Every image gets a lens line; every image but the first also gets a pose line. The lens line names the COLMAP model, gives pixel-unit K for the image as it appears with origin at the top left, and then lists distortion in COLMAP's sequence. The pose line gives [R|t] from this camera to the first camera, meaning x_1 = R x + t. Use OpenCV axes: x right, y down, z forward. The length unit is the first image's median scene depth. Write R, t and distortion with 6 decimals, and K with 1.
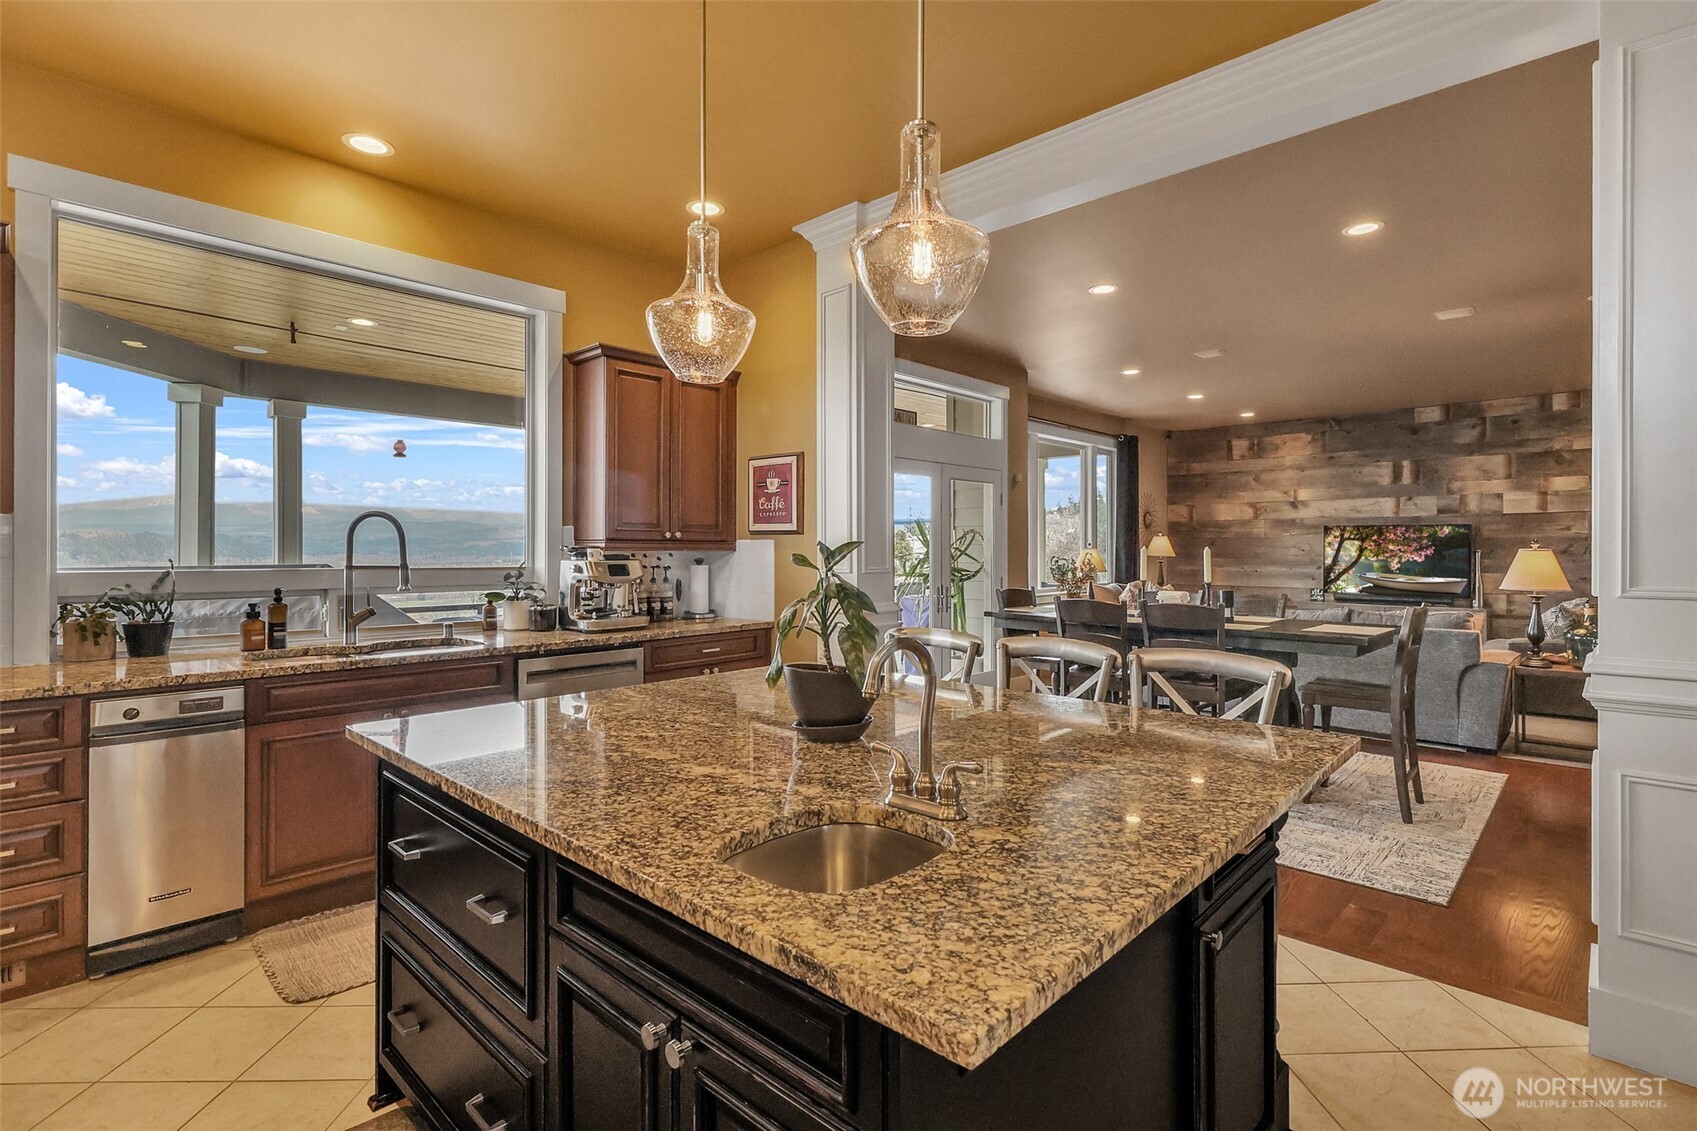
lens RADIAL K [[798.1, 0, 844.7], [0, 798.1, 554.9], [0, 0, 1]] dist [-0.000470, -0.000217]
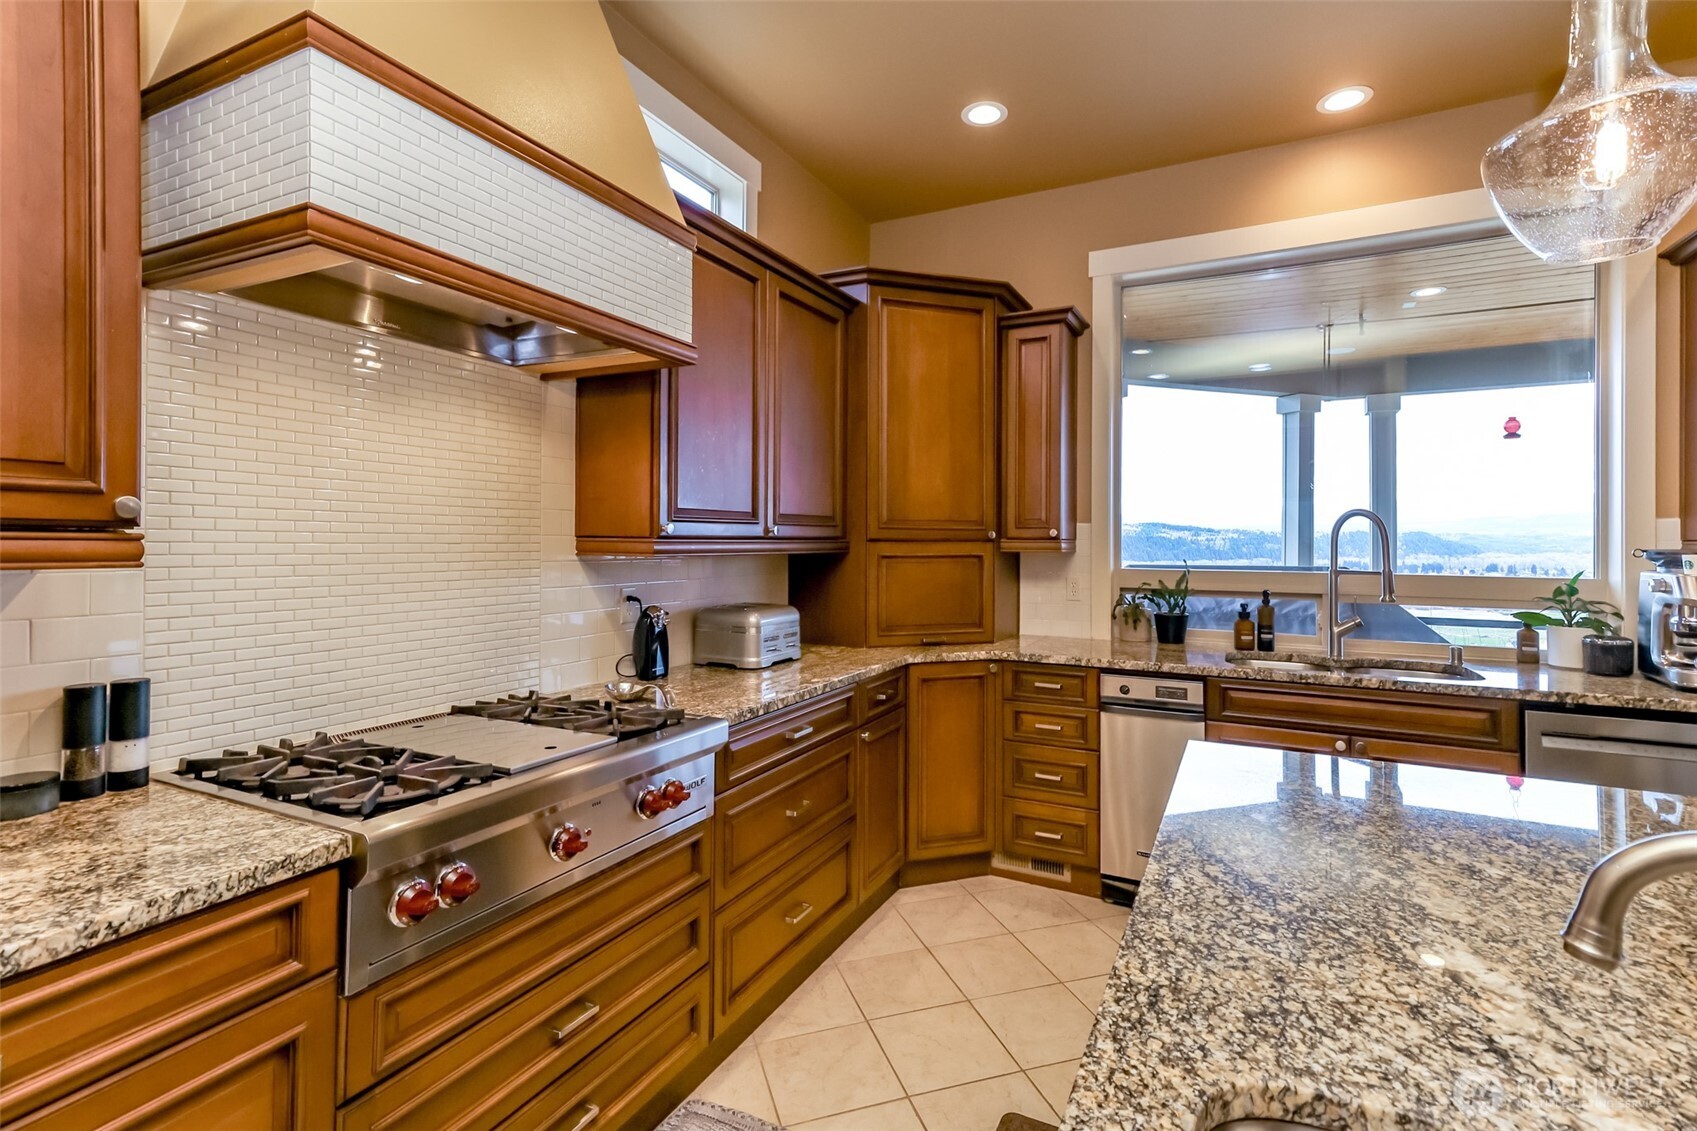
lens RADIAL K [[812.6, 0, 833.5], [0, 812.6, 543.3], [0, 0, 1]] dist [0.003809, 0.001108]
pose [[0.275009, -0.000011, -0.961442, 0.150447], [-0.011680, 0.999926, -0.003352, -0.009485], [0.961371, 0.012151, 0.274988, 0.251691]]
